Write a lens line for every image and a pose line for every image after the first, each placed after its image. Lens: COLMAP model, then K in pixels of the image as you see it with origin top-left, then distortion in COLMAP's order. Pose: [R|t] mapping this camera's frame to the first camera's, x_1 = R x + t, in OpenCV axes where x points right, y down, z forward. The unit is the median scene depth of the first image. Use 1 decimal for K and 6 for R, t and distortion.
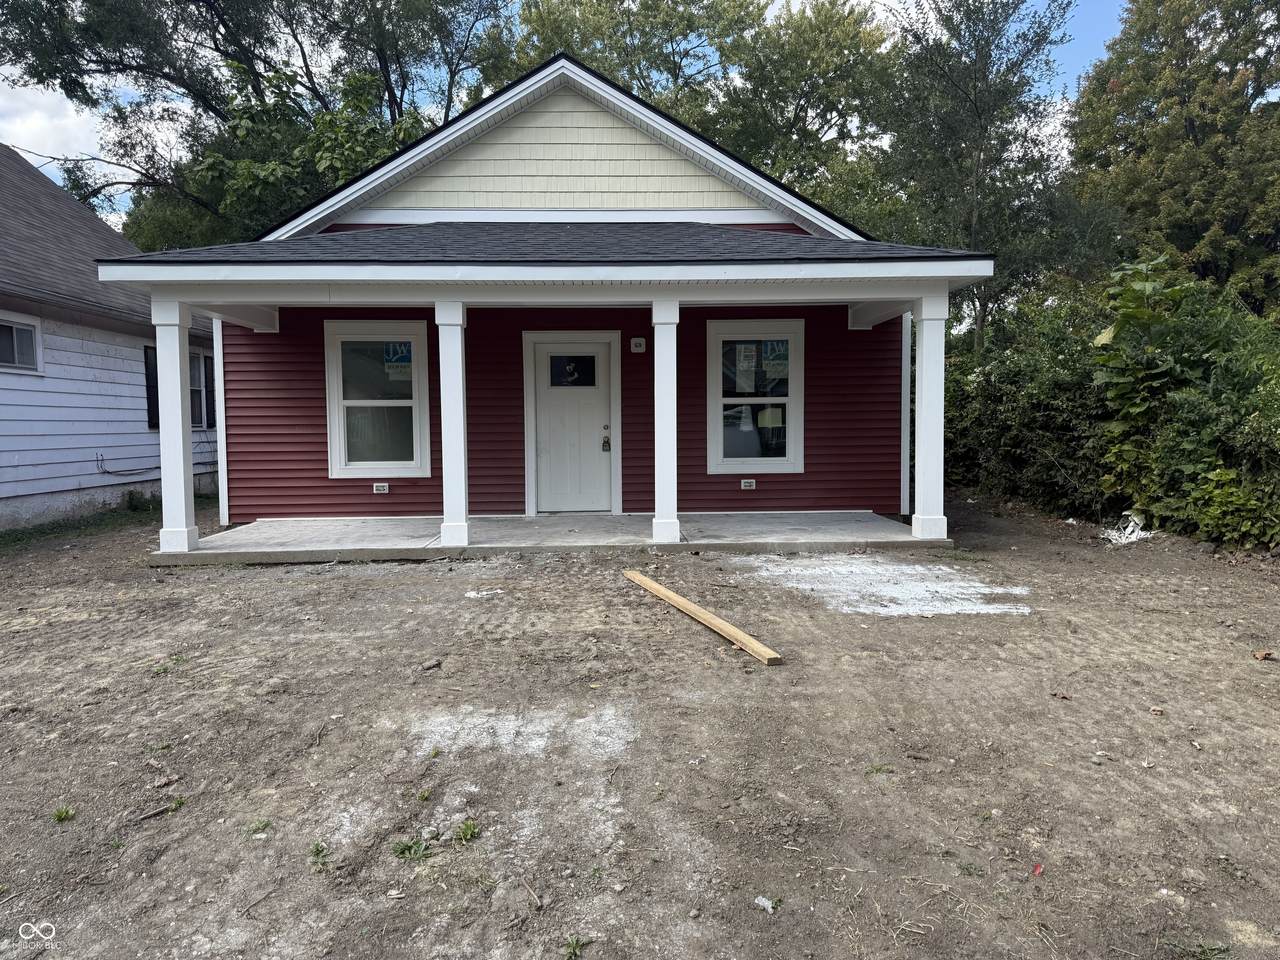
lens RADIAL K [[894.6, 0, 639.4], [0, 894.6, 477.5], [0, 0, 1]] dist [0.075534, -0.080626]
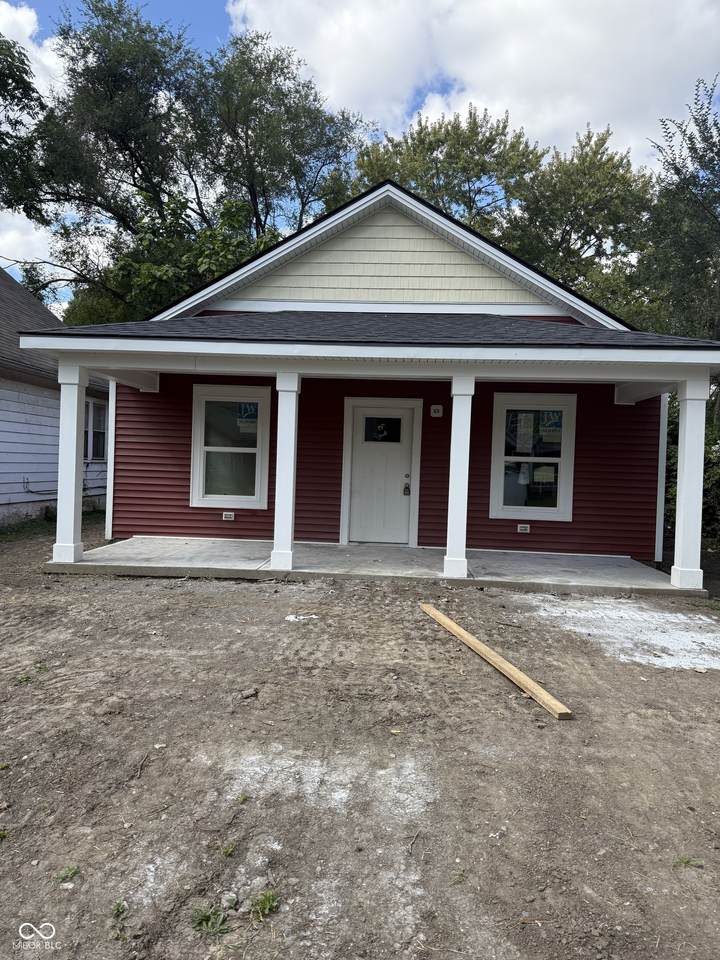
lens RADIAL K [[670.9, 0, 364.4], [0, 670.9, 473.7], [0, 0, 1]] dist [0.075534, -0.080626]
pose [[0.994592, 0.044583, -0.093809, -0.012593], [-0.048988, 0.997776, -0.045200, -0.018436], [0.091585, 0.049551, 0.994564, 0.090500]]
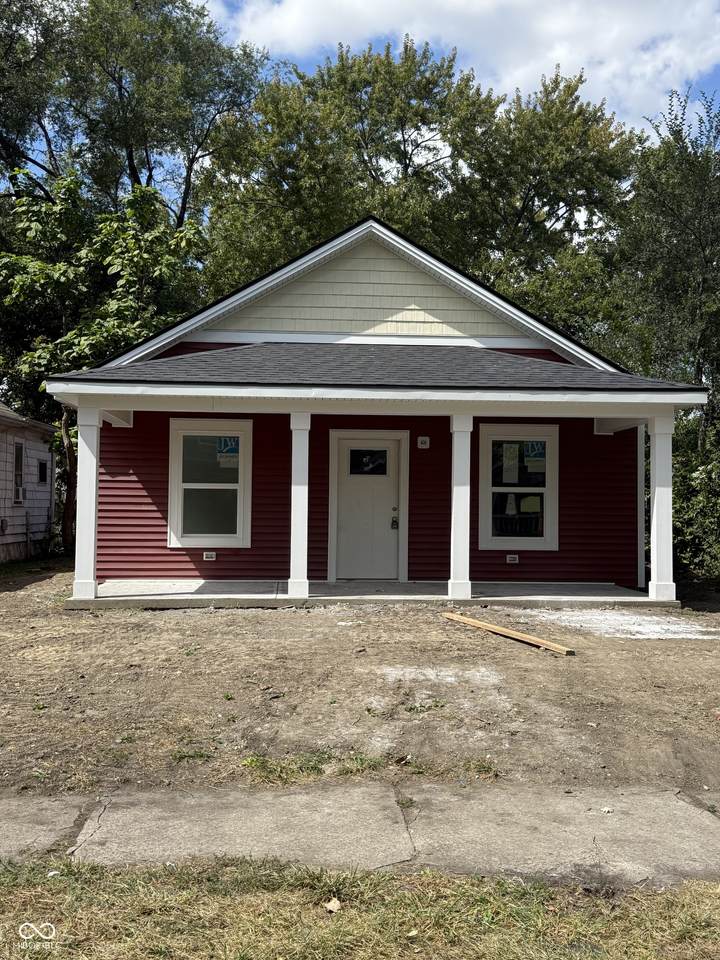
lens RADIAL K [[1033.8, 0, 360.0], [0, 1033.8, 480.0], [0, 0, 1]] dist [0.131833, 0.019175]
pose [[0.999192, 0.021666, 0.033860, -0.168222], [-0.018579, 0.995860, -0.088977, 0.037755], [-0.035647, 0.088276, 0.995458, -0.502348]]
